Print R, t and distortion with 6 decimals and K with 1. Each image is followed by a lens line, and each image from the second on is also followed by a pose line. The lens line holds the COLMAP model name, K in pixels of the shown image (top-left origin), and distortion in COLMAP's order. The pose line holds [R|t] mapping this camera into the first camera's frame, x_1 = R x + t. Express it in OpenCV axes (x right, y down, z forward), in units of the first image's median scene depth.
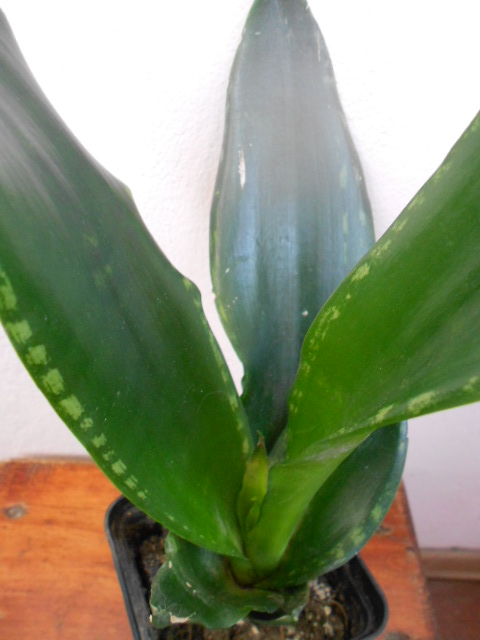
lens RADIAL K [[508.4, 0, 250.1], [0, 508.4, 319.7], [0, 0, 1]] dist [-0.024684, 0.006819]
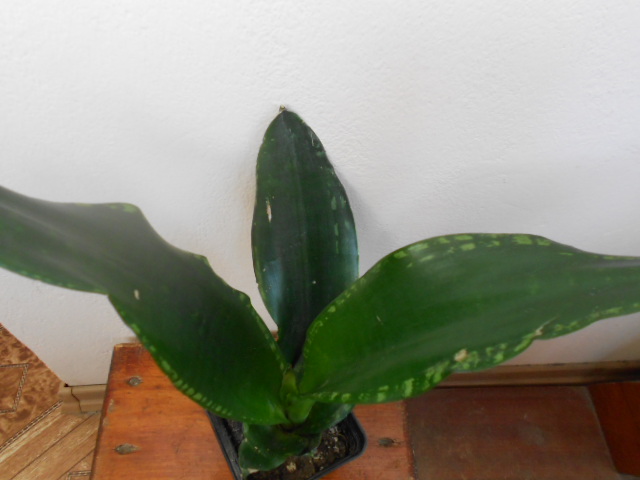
lens RADIAL K [[508.4, 0, 320.0], [0, 508.4, 240.0], [0, 0, 1]] dist [-0.024684, 0.006819]
pose [[0.997839, -0.054380, 0.036874, 0.074708], [0.043543, 0.967604, 0.248689, -0.552624], [-0.049203, -0.246546, 0.967881, -0.546126]]
